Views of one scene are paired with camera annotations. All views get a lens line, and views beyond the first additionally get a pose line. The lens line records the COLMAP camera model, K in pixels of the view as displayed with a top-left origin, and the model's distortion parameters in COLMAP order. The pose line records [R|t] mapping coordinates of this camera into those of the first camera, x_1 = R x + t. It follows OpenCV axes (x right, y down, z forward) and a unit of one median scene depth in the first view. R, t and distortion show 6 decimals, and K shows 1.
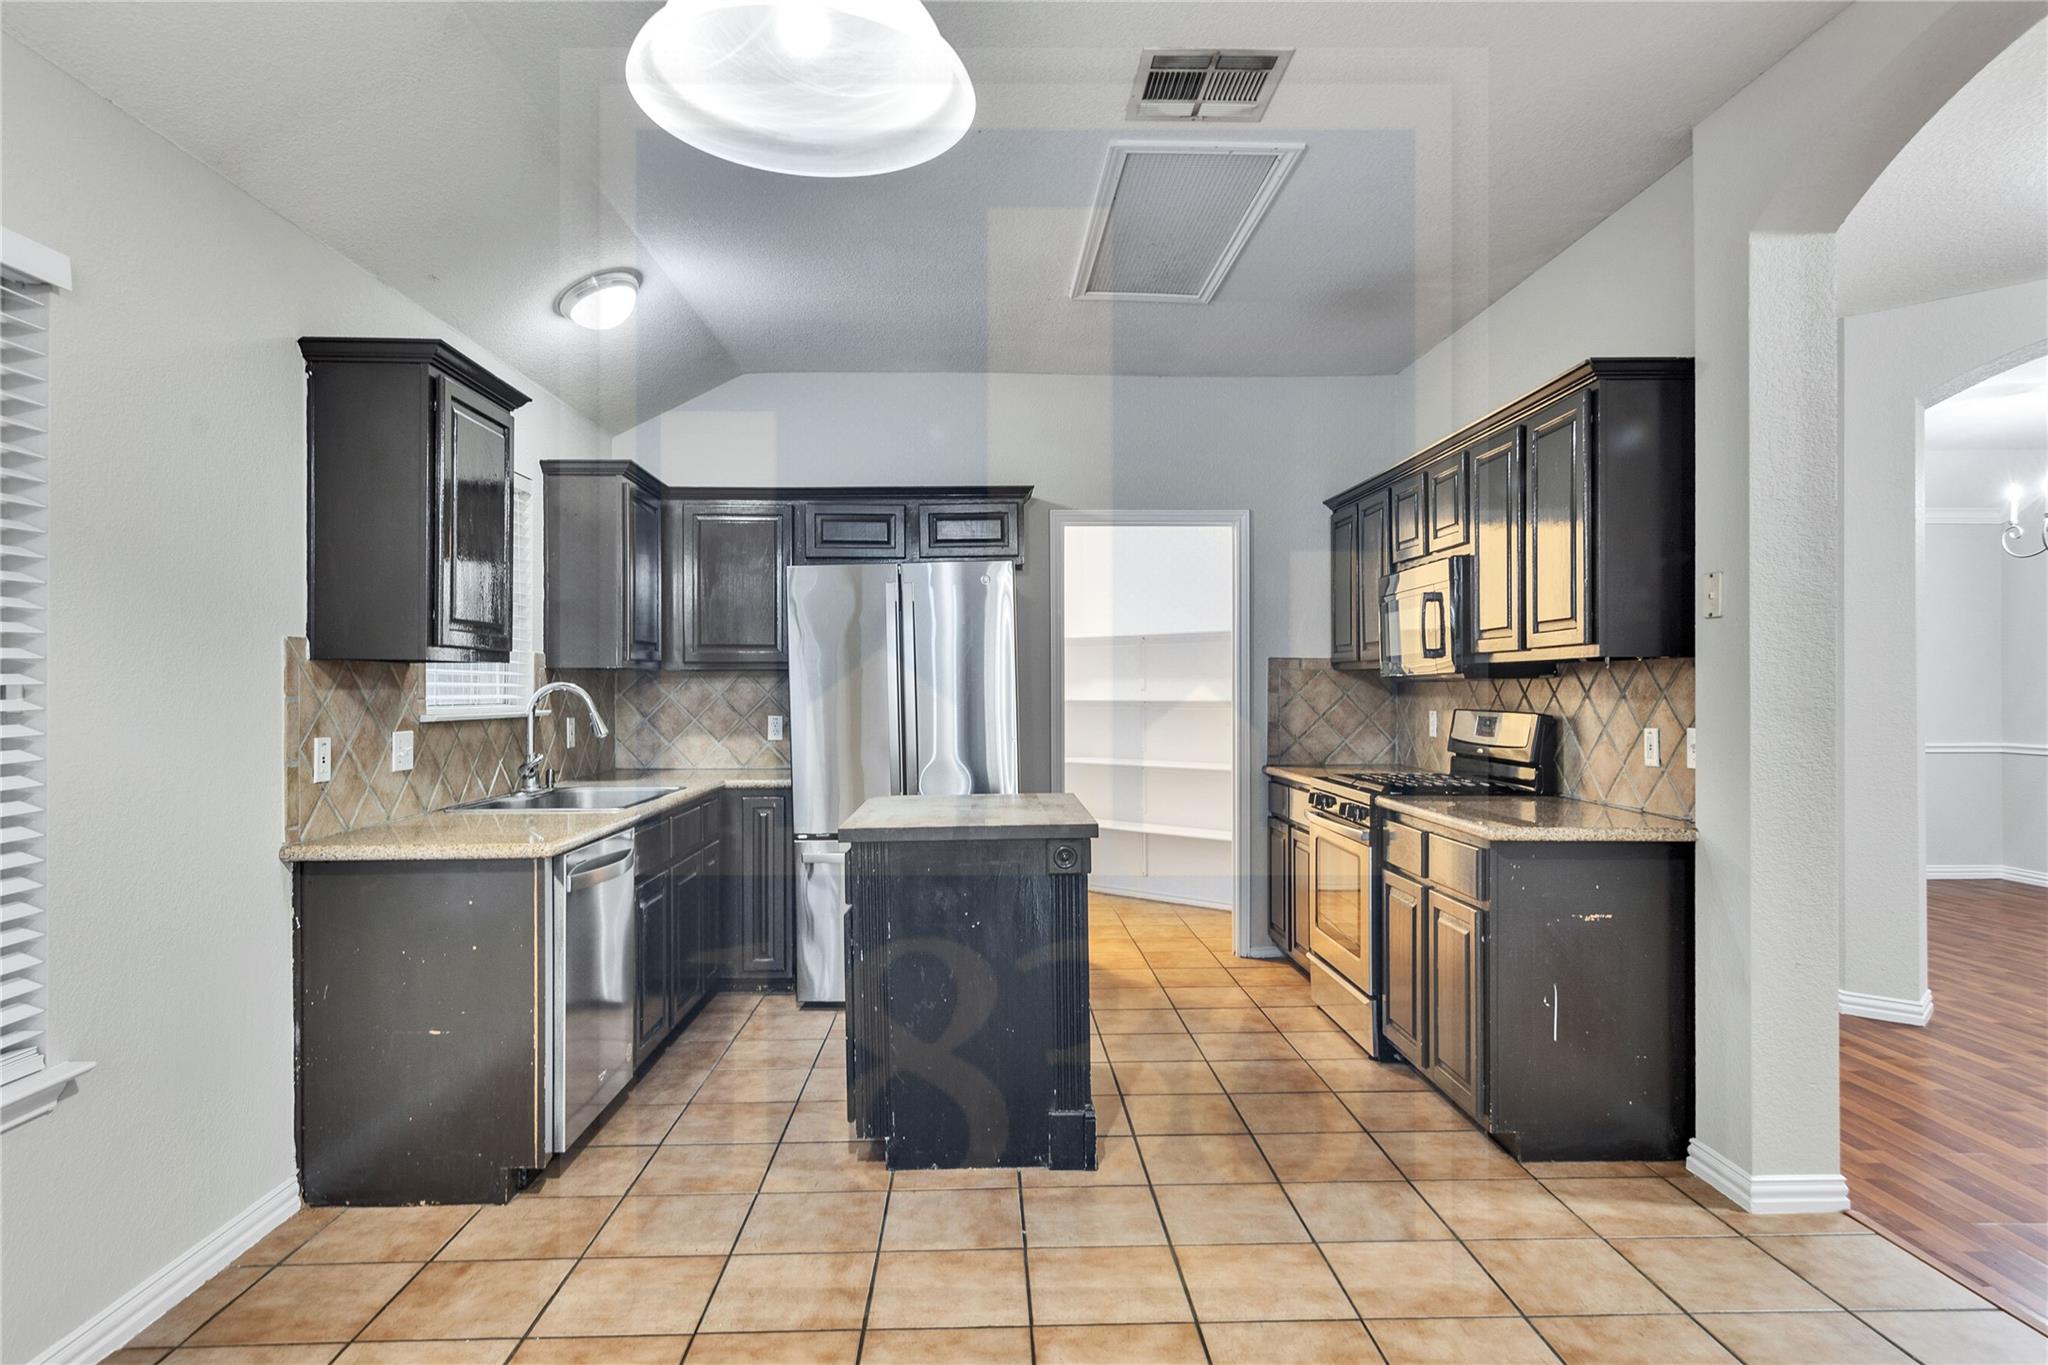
lens RADIAL K [[1202.8, 0, 1023.9], [0, 1202.8, 680.4], [0, 0, 1]] dist [0.000966, 0.000085]
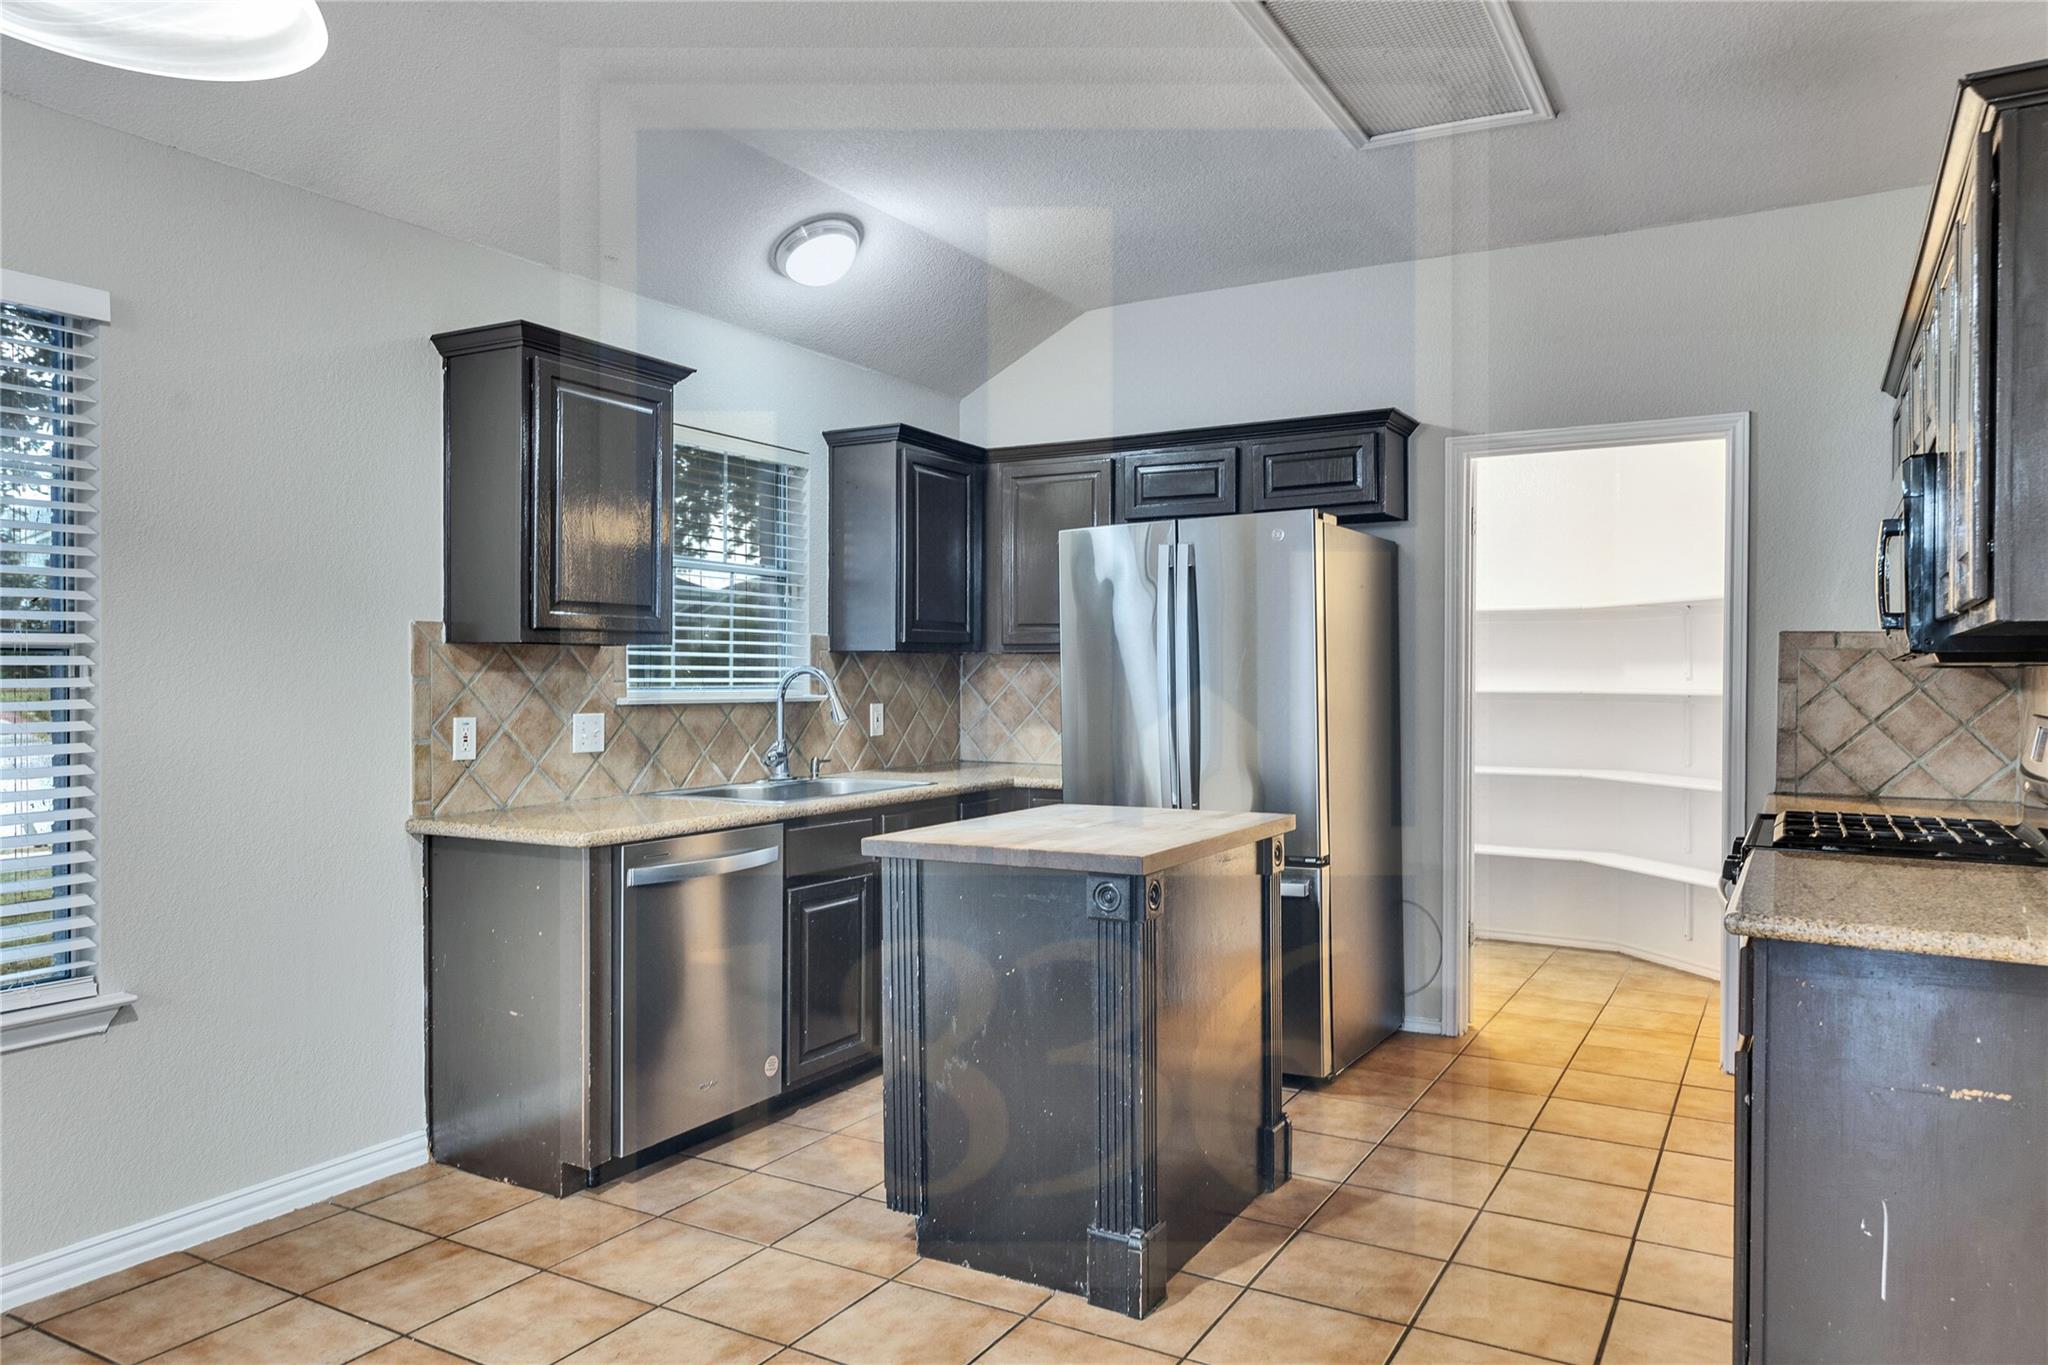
lens RADIAL K [[1364.2, 0, 1023.4], [0, 1364.2, 684.8], [0, 0, 1]] dist [0.001506, -0.002644]
pose [[0.849789, 0.009695, -0.527034, 0.424866], [-0.002271, 0.999889, 0.014731, 0.000644], [0.527119, -0.011321, 0.849716, 0.236417]]
